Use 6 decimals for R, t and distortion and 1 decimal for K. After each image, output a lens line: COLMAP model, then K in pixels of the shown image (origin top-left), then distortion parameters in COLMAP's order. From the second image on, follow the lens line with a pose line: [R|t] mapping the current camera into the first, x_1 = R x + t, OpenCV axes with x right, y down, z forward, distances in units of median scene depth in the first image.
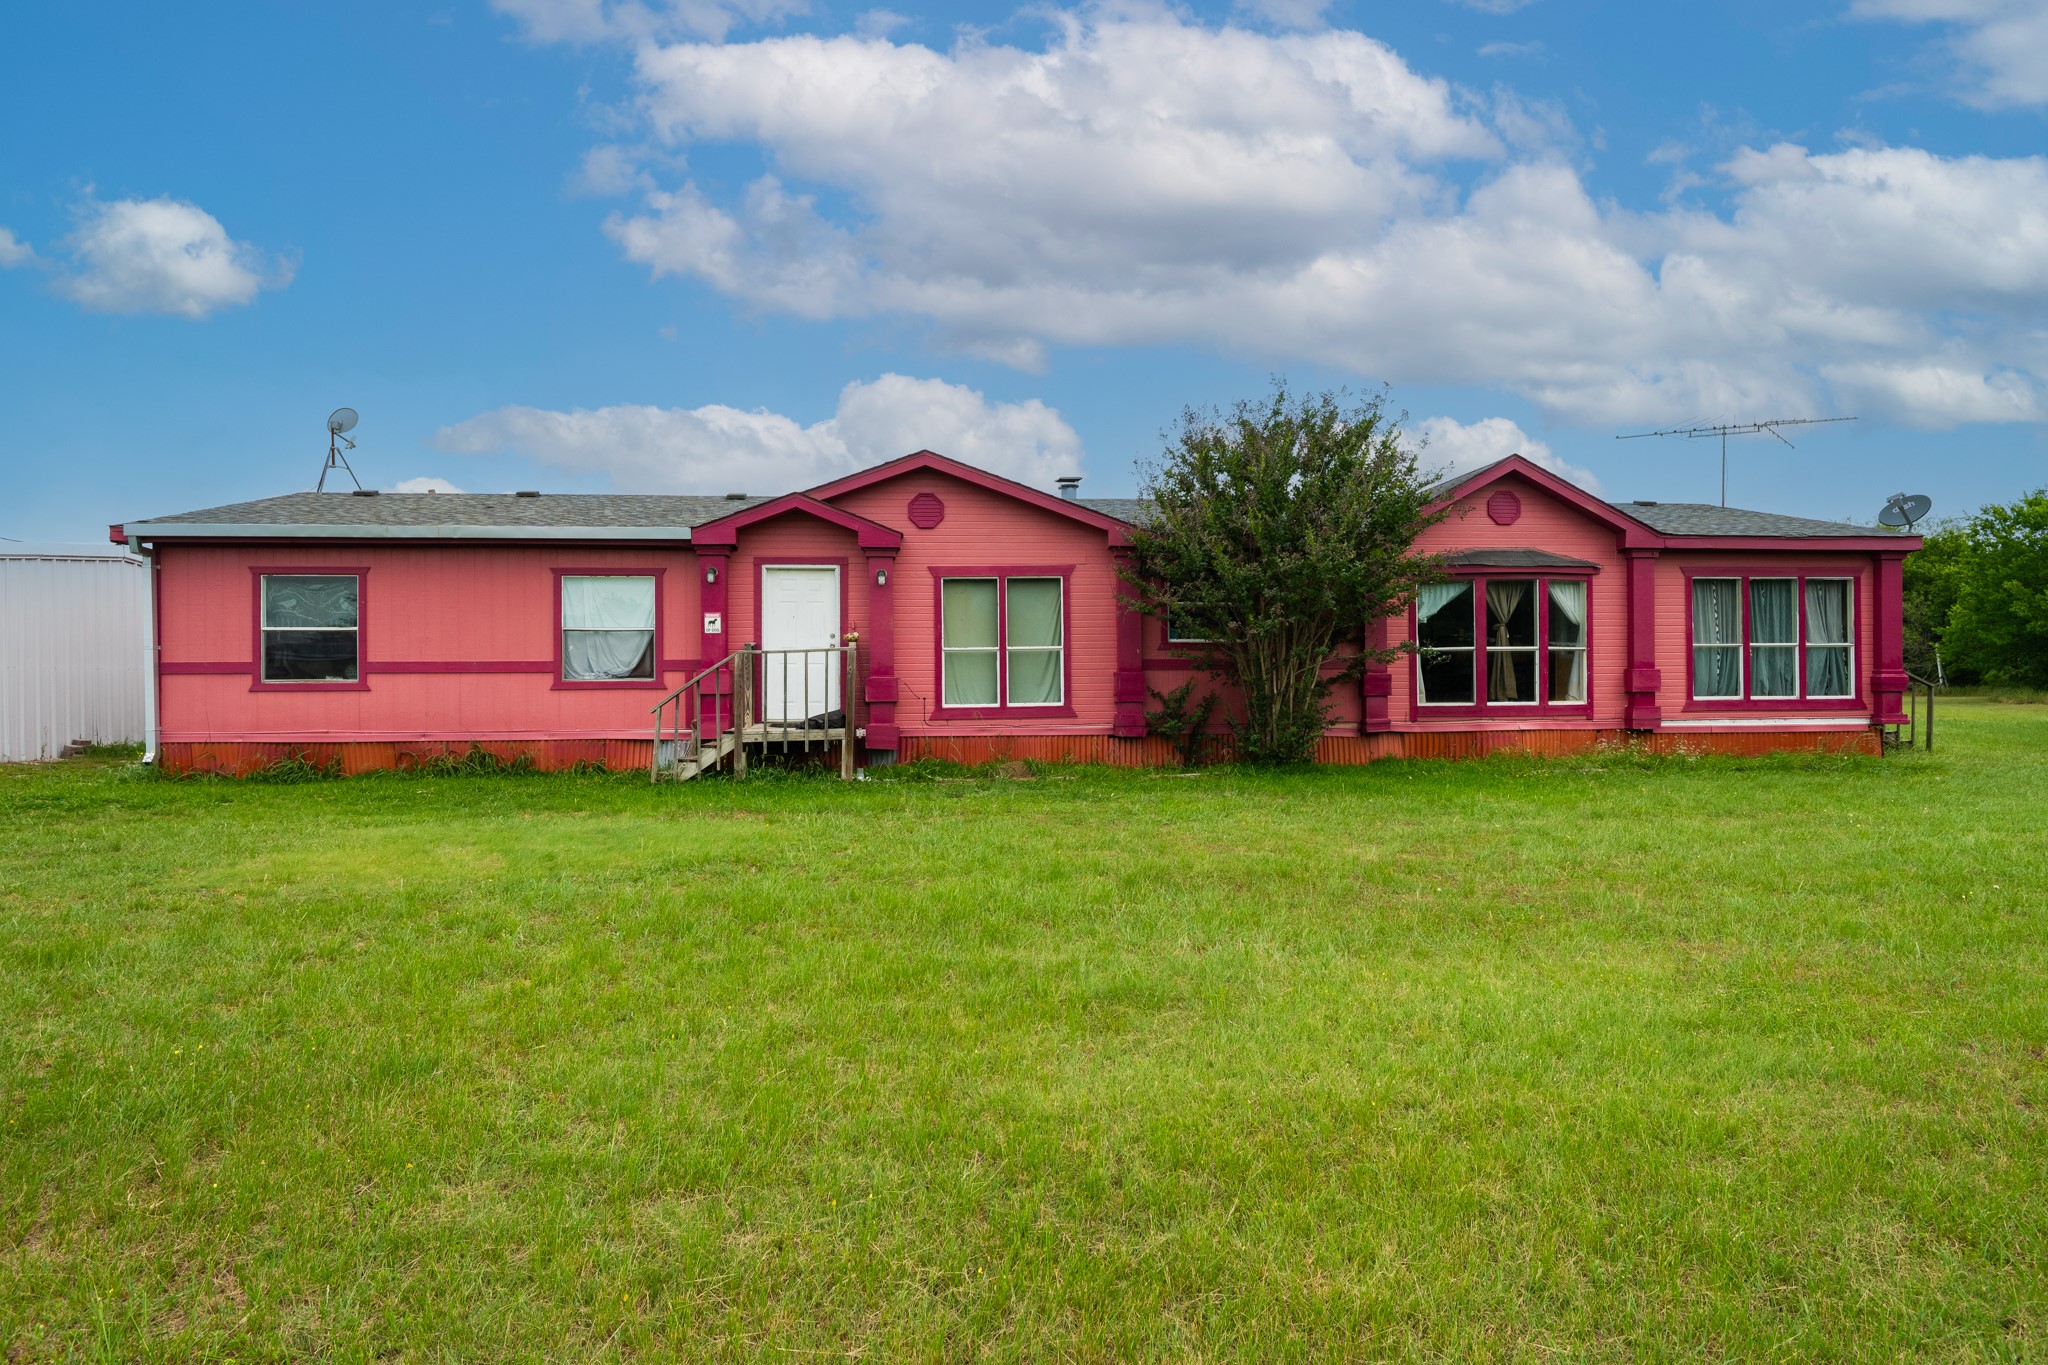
lens RADIAL K [[1226.7, 0, 1025.9], [0, 1226.7, 676.7], [0, 0, 1]] dist [-0.013046, -0.001256]
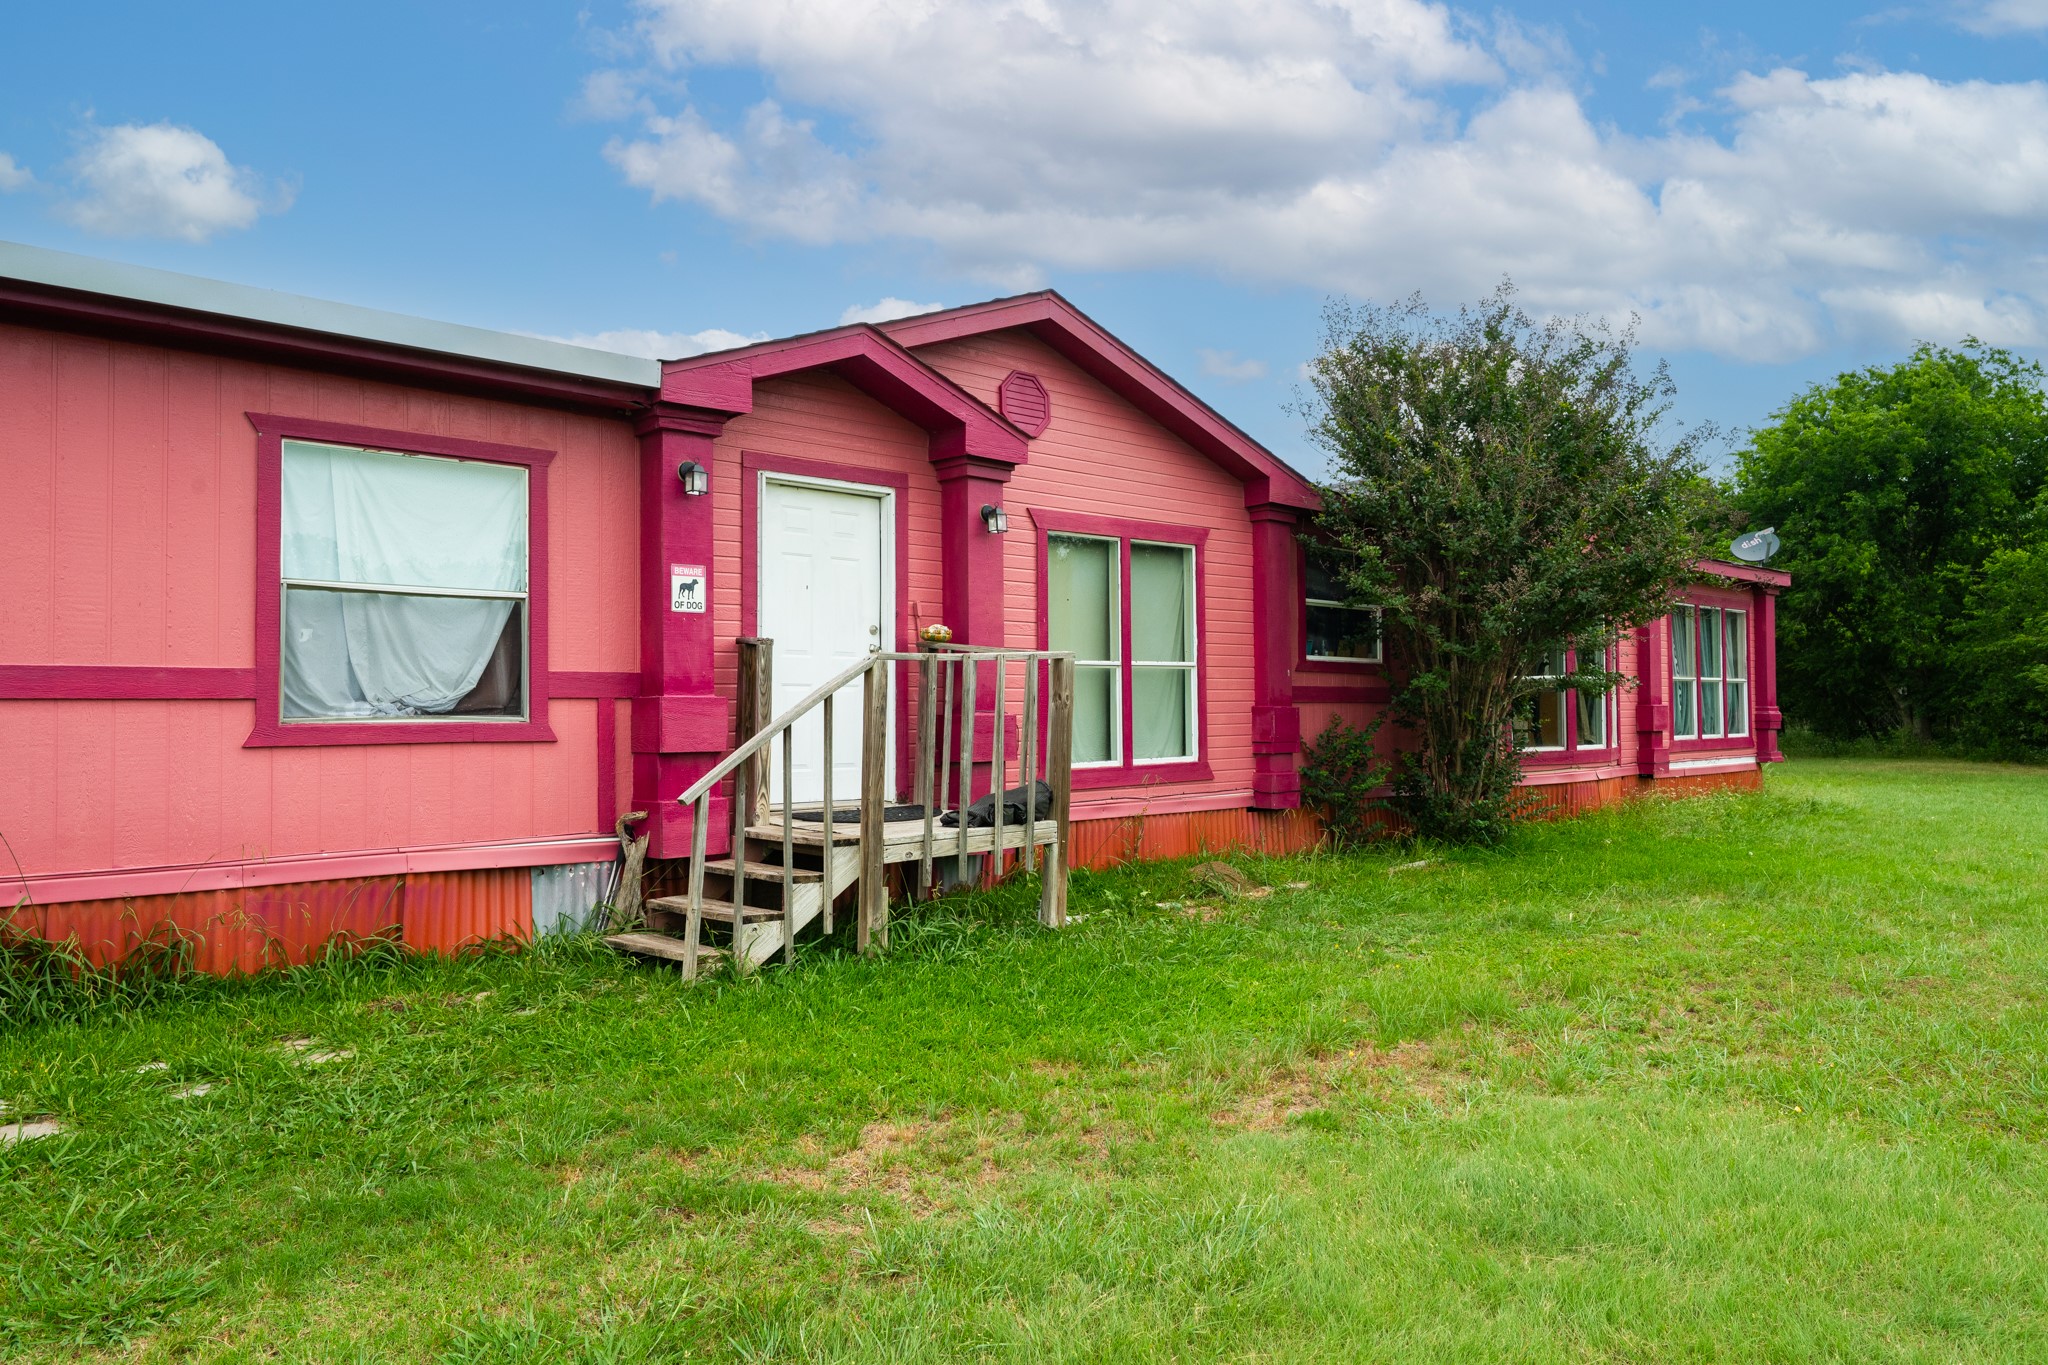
lens RADIAL K [[1299.6, 0, 1025.8], [0, 1299.6, 693.8], [0, 0, 1]] dist [-0.006350, -0.001099]
pose [[0.811566, 0.009677, 0.584180, -0.408942], [0.000628, 0.999848, -0.017434, 0.001592], [-0.584260, 0.014516, 0.811437, 0.534006]]
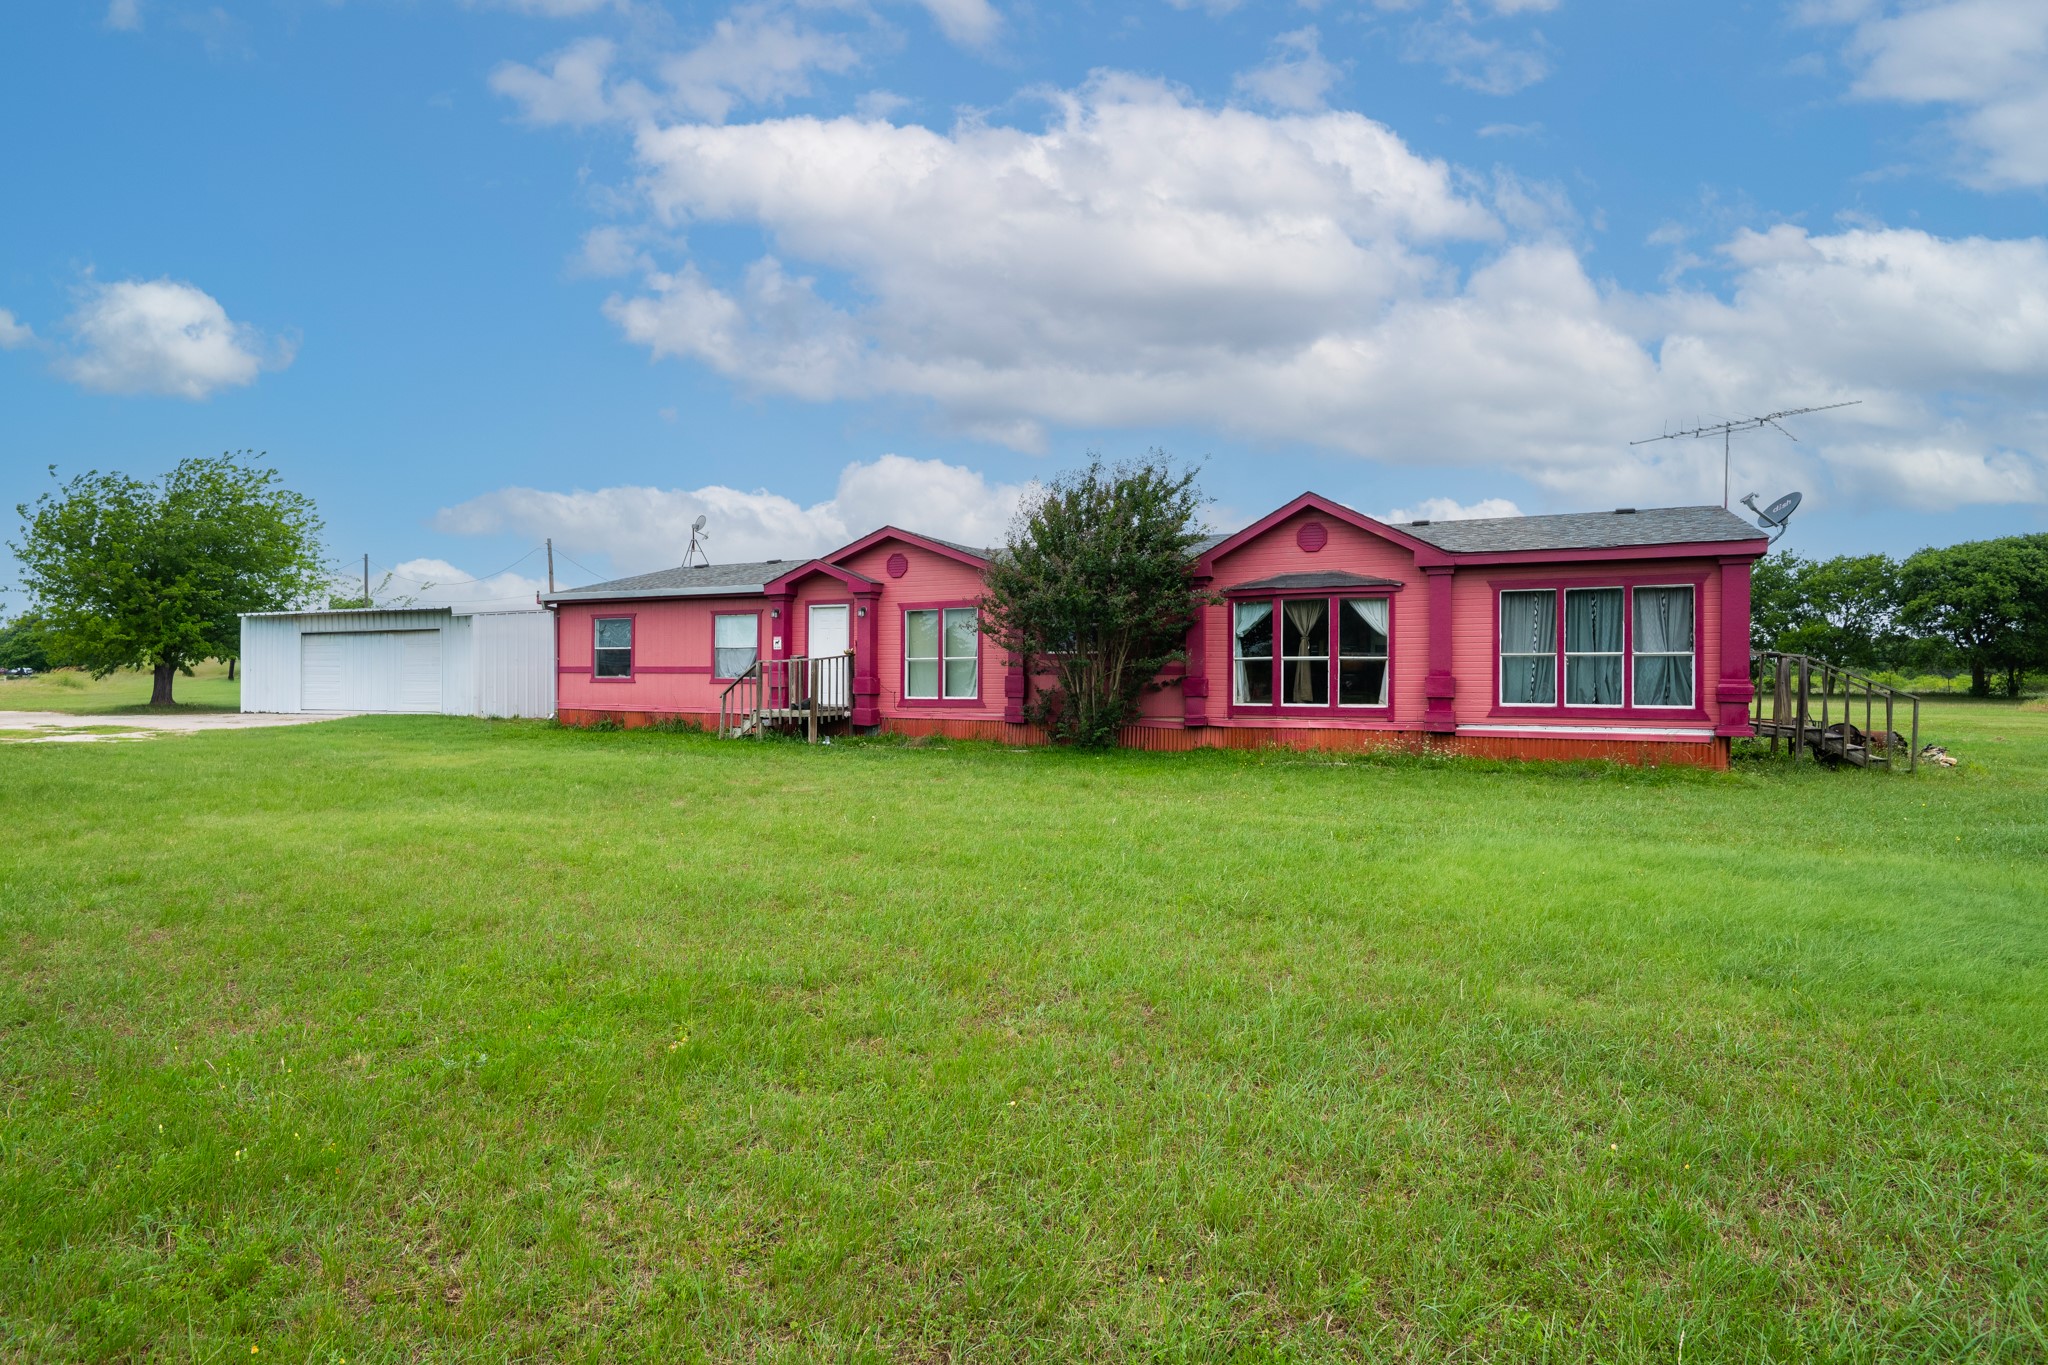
lens RADIAL K [[1047.3, 0, 1023.5], [0, 1047.3, 681.9], [0, 0, 1]] dist [0.003805, 0.001599]
pose [[0.845029, 0.010951, -0.534608, 0.719775], [-0.008876, 0.999940, 0.006453, -0.004475], [0.534646, -0.000708, 0.845076, 0.011846]]
